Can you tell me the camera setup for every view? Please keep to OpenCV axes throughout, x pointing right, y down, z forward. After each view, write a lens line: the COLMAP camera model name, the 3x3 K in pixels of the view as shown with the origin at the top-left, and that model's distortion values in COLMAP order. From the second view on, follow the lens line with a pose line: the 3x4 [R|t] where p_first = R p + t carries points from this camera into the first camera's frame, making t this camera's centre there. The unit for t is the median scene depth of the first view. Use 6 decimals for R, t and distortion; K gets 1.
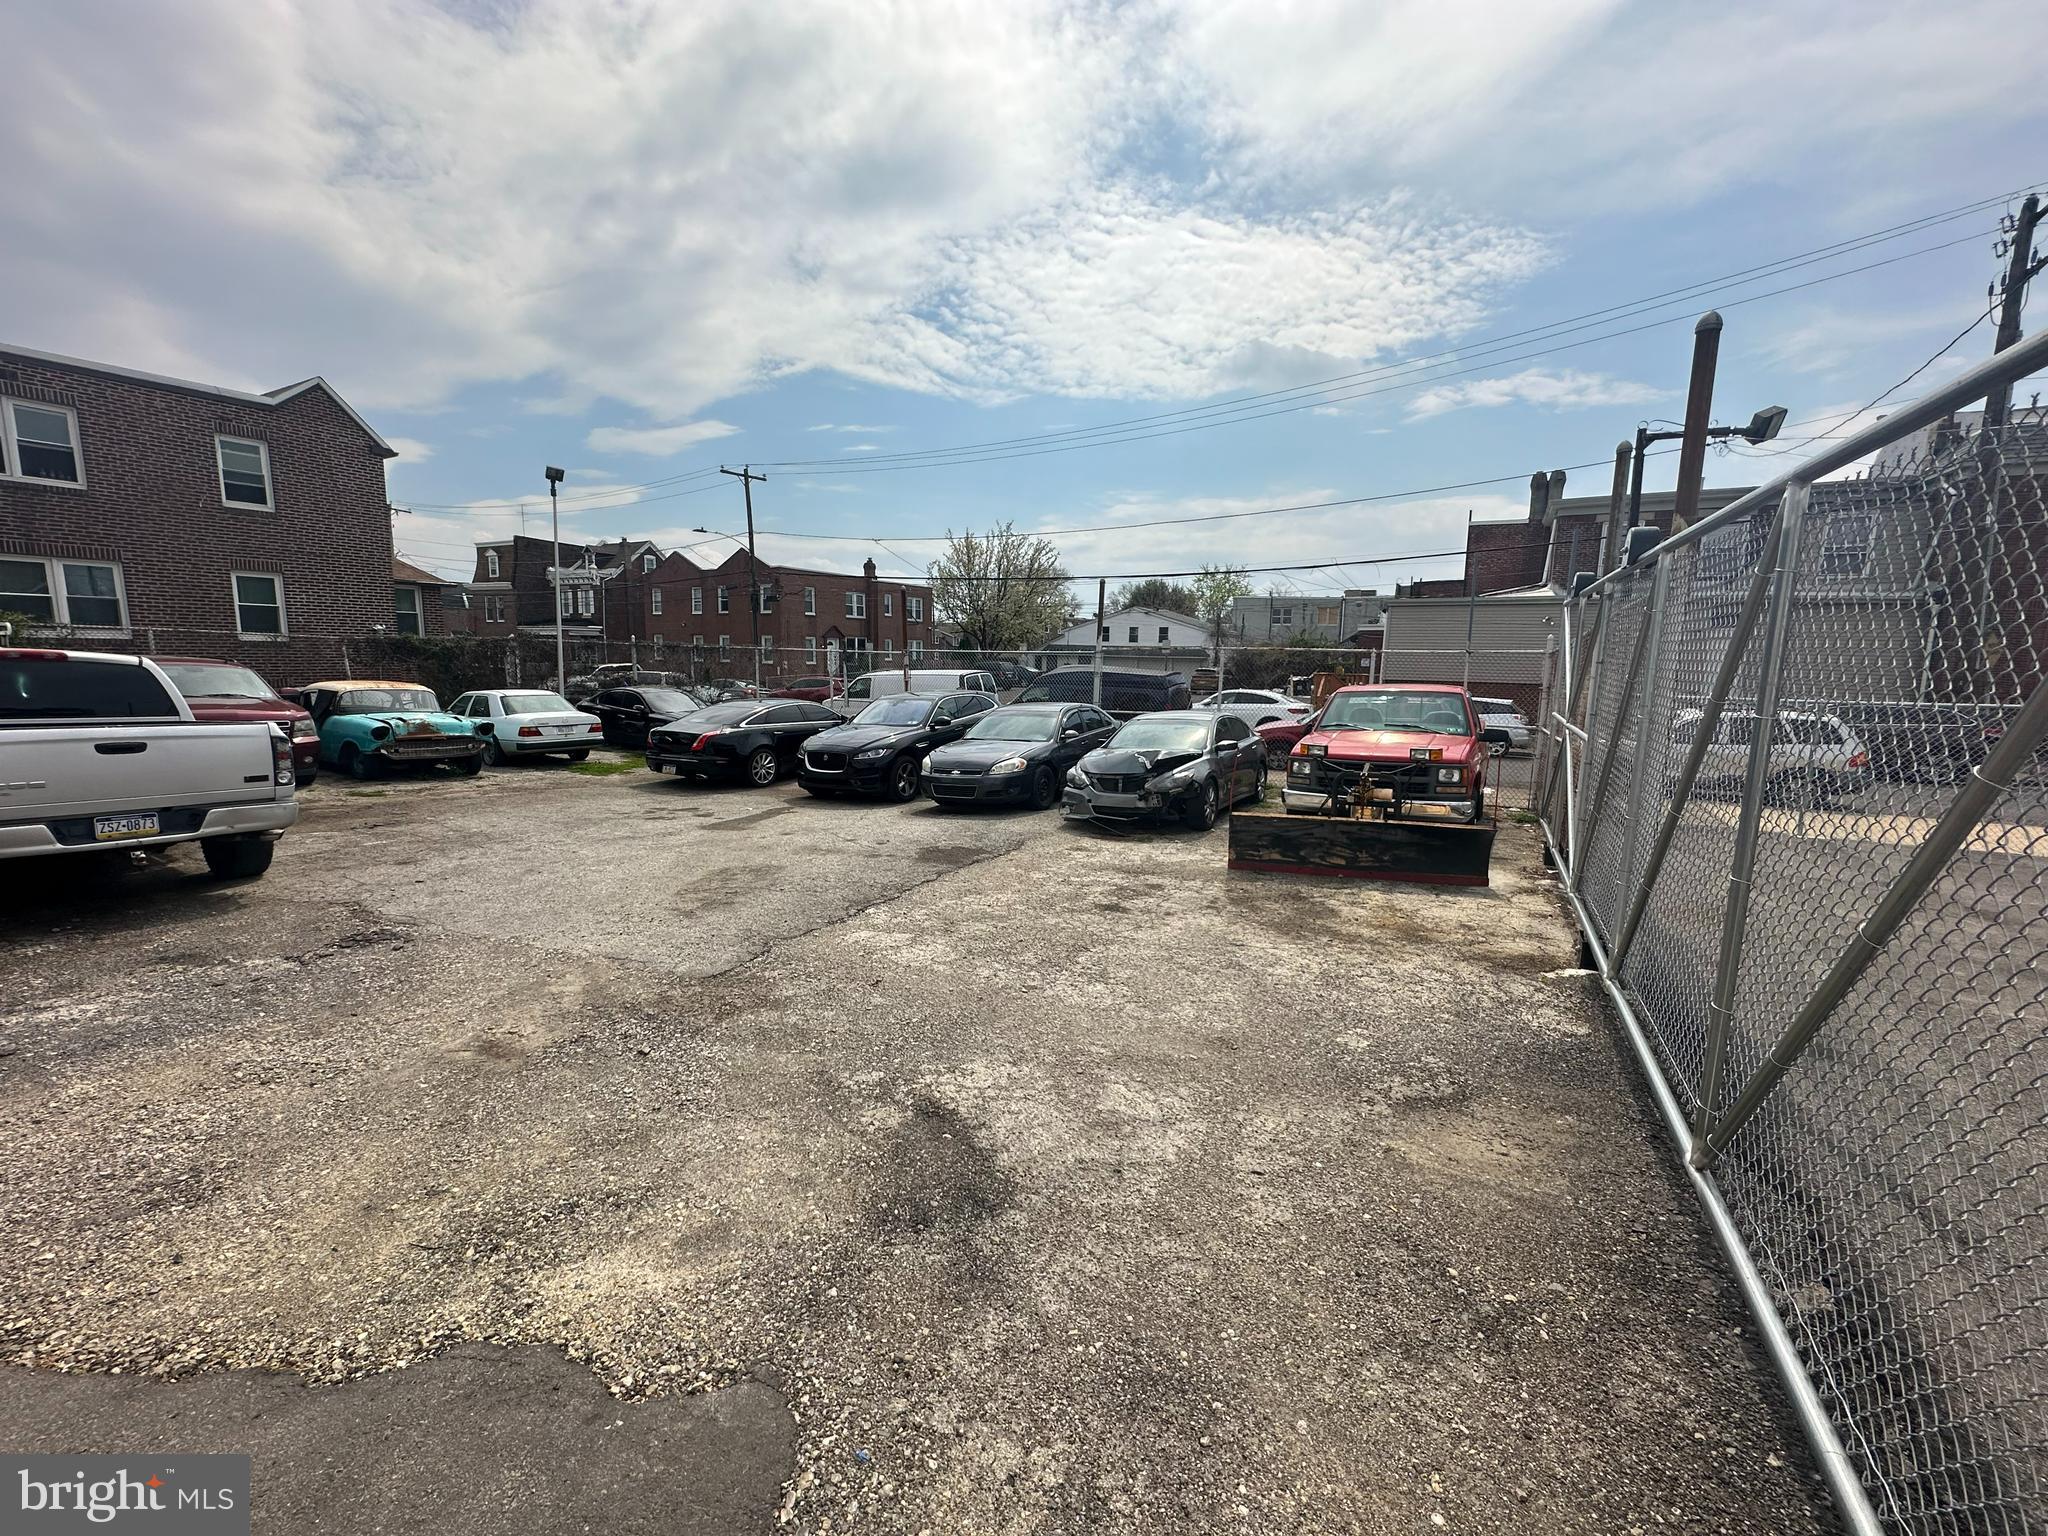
lens RADIAL K [[816.9, 0, 1026.2], [0, 816.9, 765.7], [0, 0, 1]] dist [-0.003366, 0.001019]
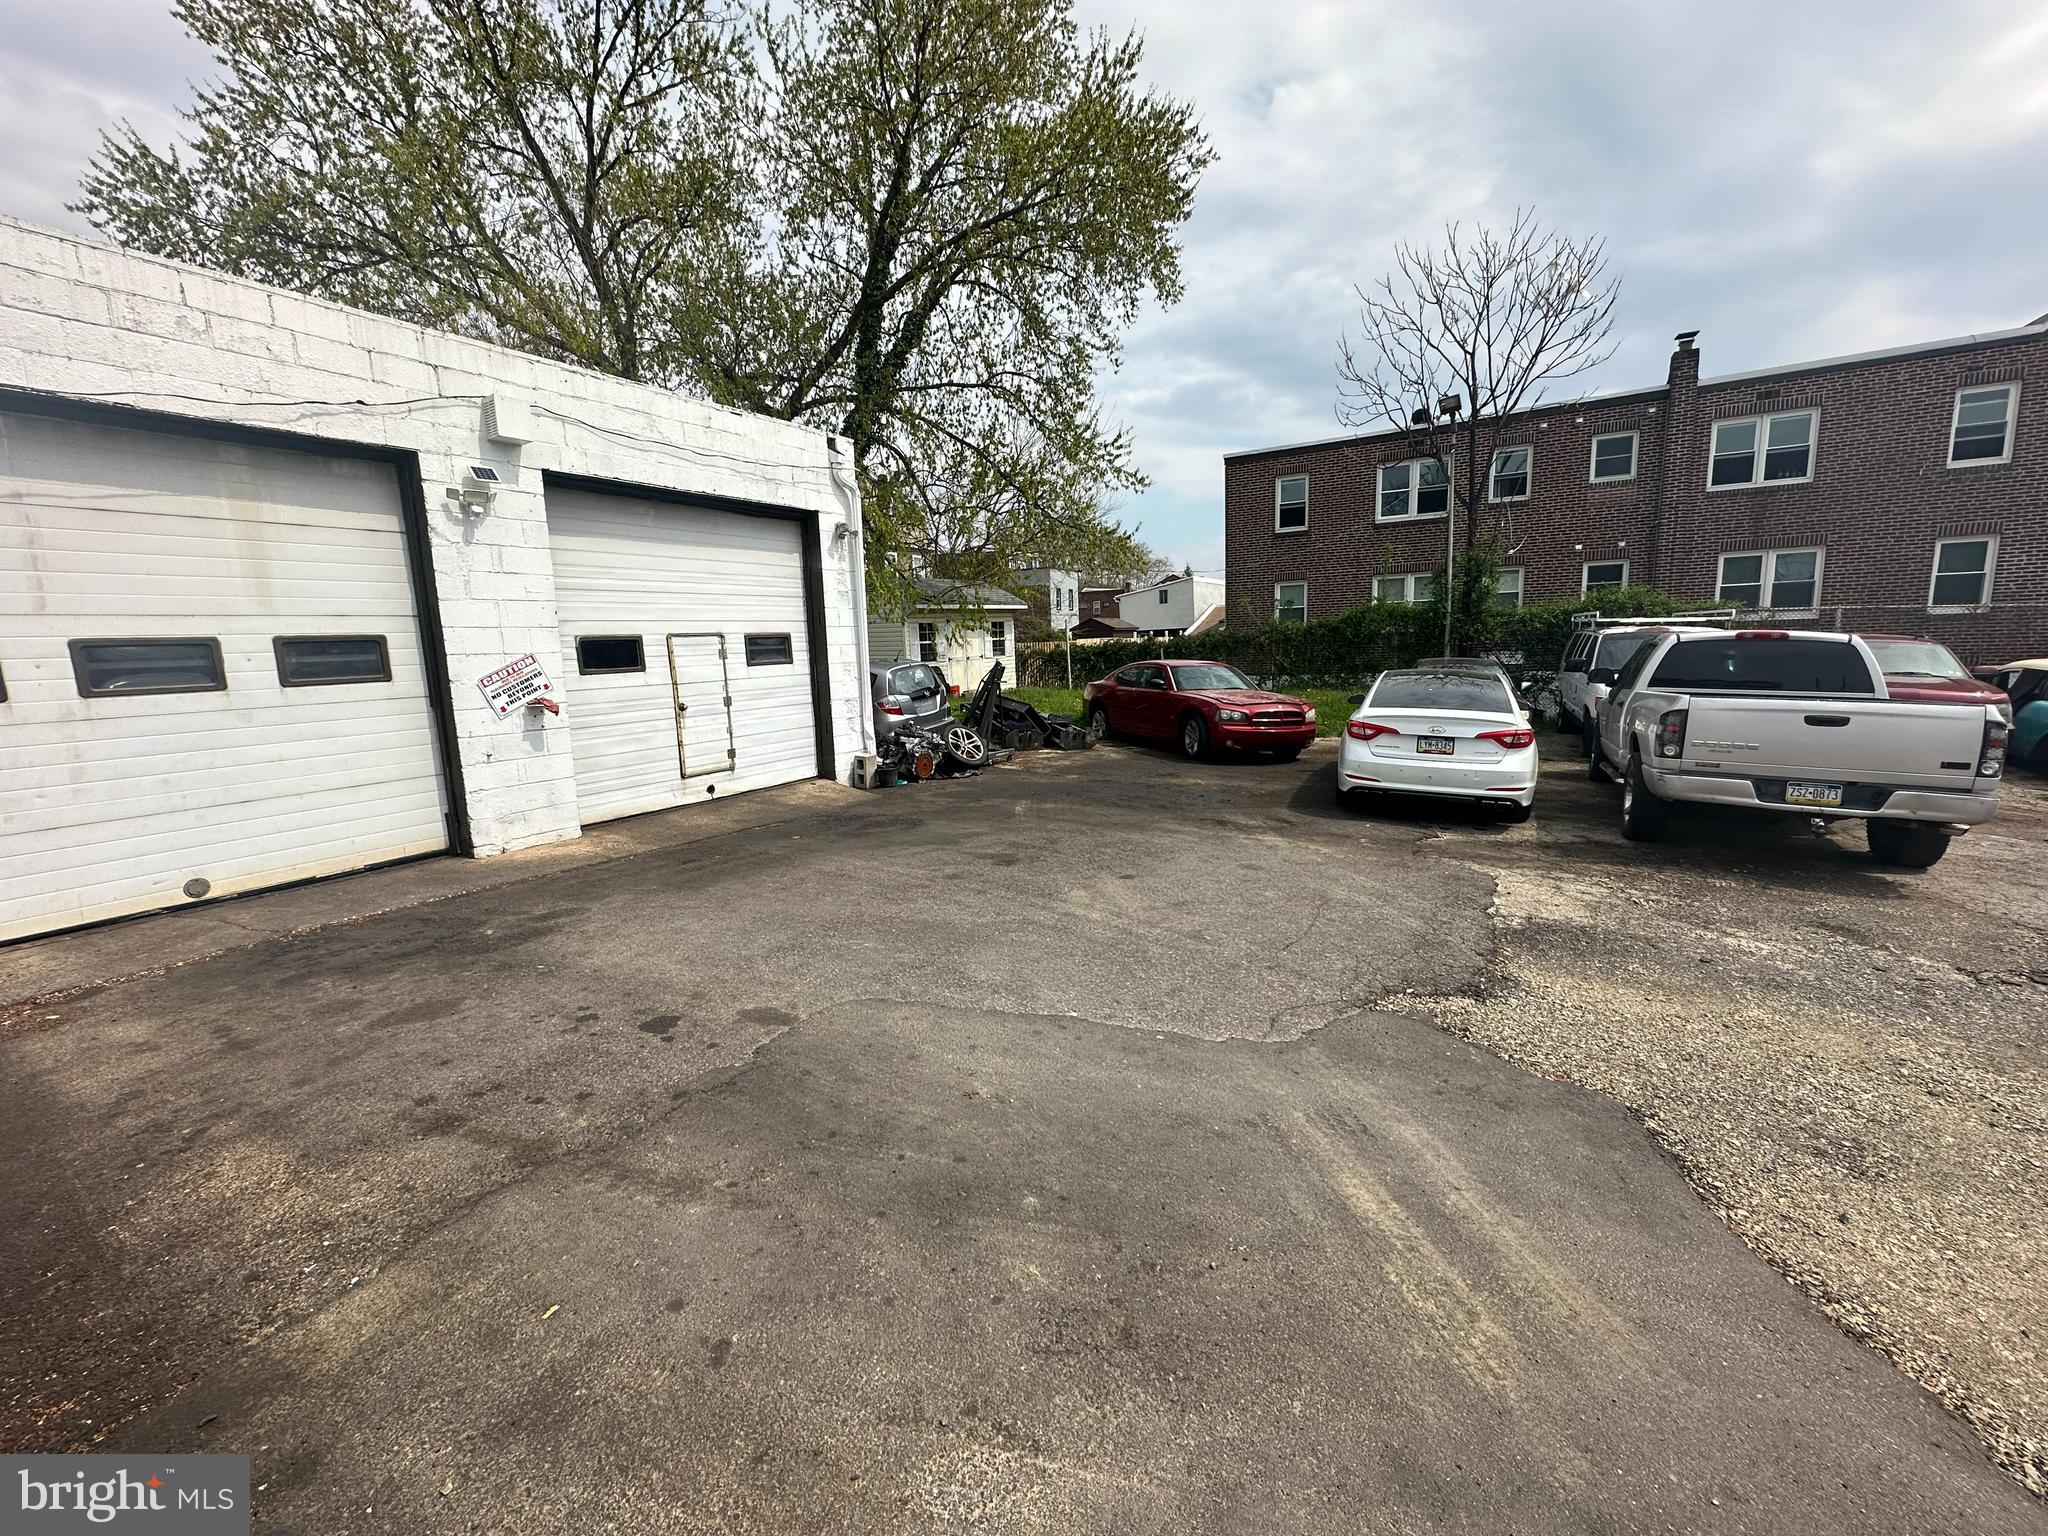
lens RADIAL K [[816.9, 0, 1023.9], [0, 816.9, 770.4], [0, 0, 1]] dist [-0.003366, 0.001019]
pose [[-0.005950, 0.136622, -0.990605, -0.029531], [-0.104099, 0.985156, 0.136495, 0.004225], [0.994549, 0.103934, 0.008360, -0.033301]]
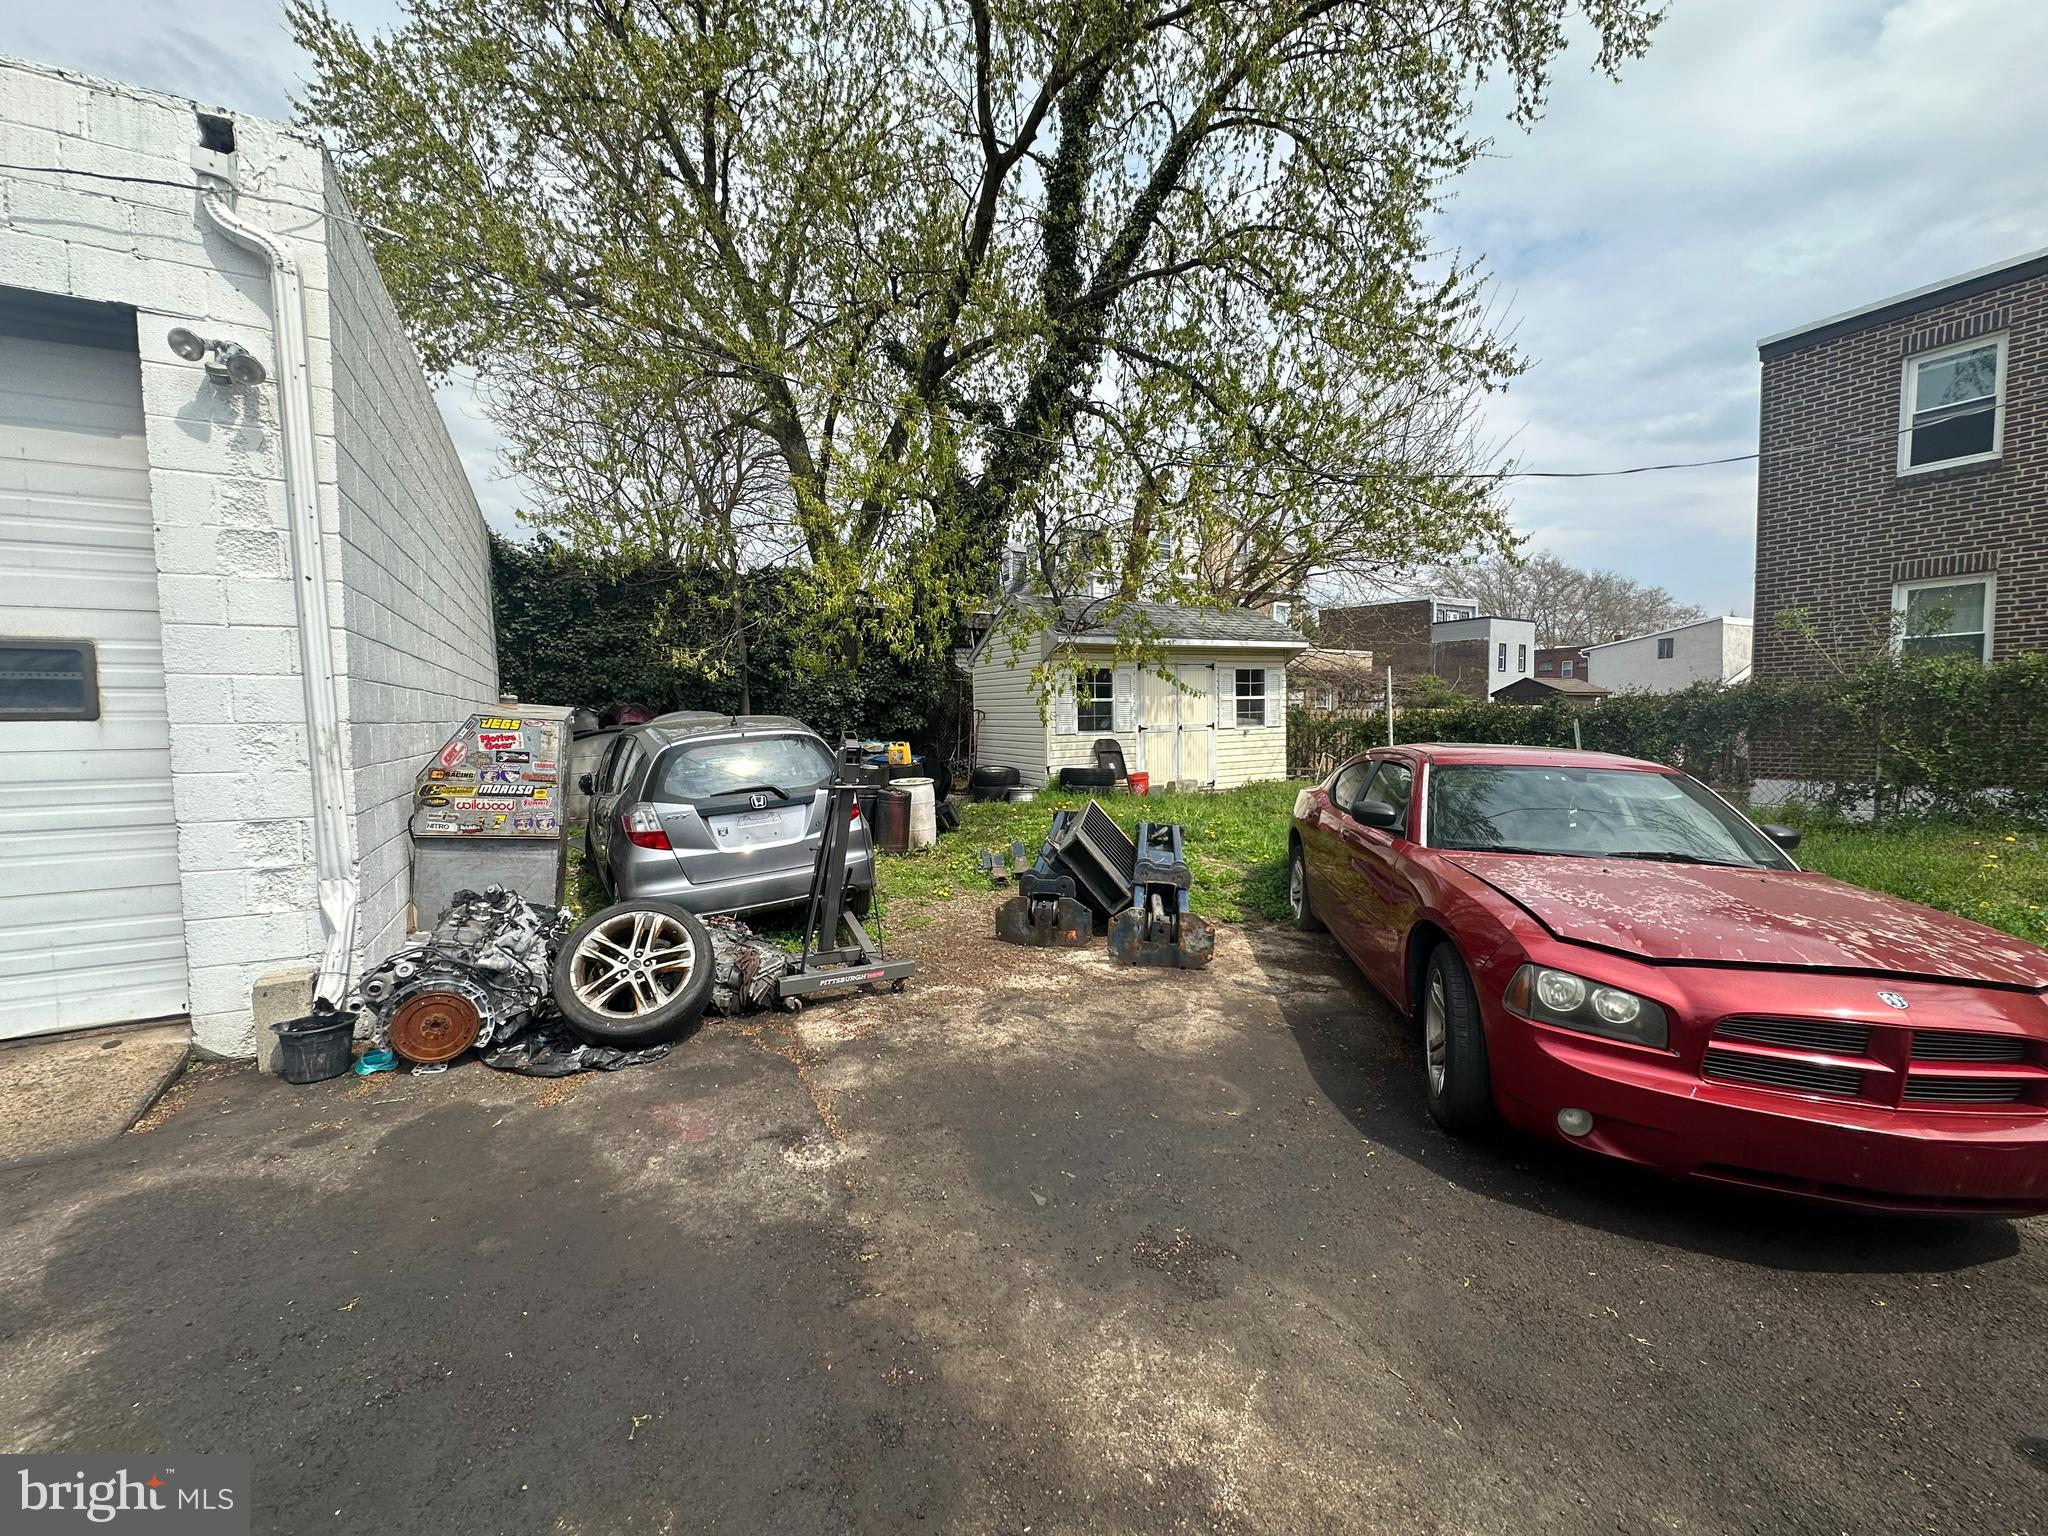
lens RADIAL K [[816.9, 0, 1022.7], [0, 816.9, 769.4], [0, 0, 1]] dist [-0.003366, 0.001019]
pose [[-0.504635, 0.038688, -0.862465, -1.139380], [-0.115704, 0.986952, 0.111972, -0.035769], [0.855544, 0.156296, -0.493574, 0.302244]]
